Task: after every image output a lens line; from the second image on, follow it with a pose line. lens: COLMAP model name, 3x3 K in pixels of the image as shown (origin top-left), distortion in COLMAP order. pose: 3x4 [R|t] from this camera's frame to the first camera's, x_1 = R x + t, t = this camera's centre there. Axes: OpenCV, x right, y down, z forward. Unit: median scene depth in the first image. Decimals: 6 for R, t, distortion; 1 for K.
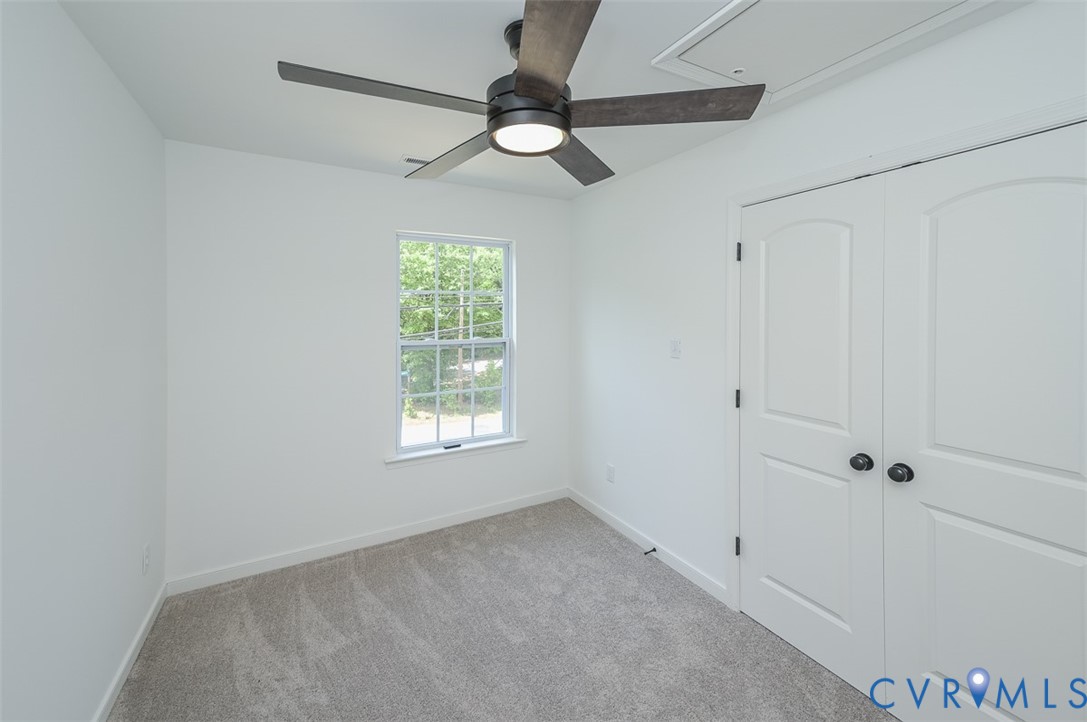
lens RADIAL K [[441.6, 0, 570.6], [0, 441.6, 315.3], [0, 0, 1]] dist [0.023305, 0.000518]
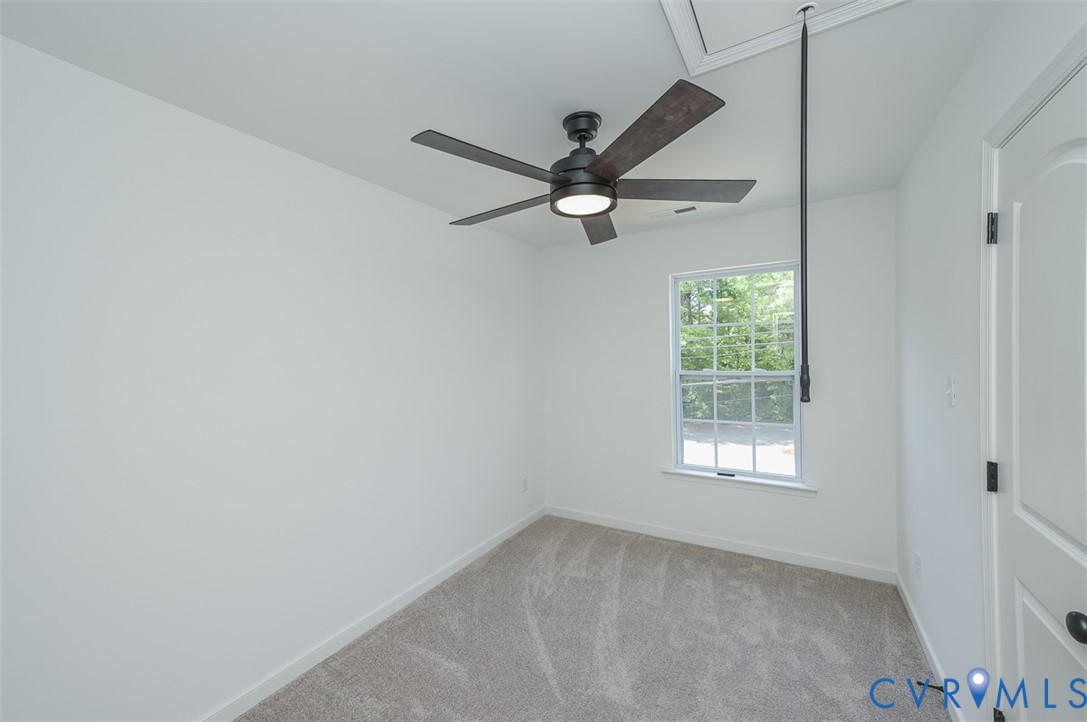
lens RADIAL K [[441.6, 0, 537.9], [0, 441.6, 358.9], [0, 0, 1]] dist [0.023305, 0.000518]
pose [[0.489512, 0.001680, -0.871995, 0.479619], [0.016124, 0.999810, 0.010978, 0.010985], [0.871848, -0.019434, 0.489392, 0.138494]]
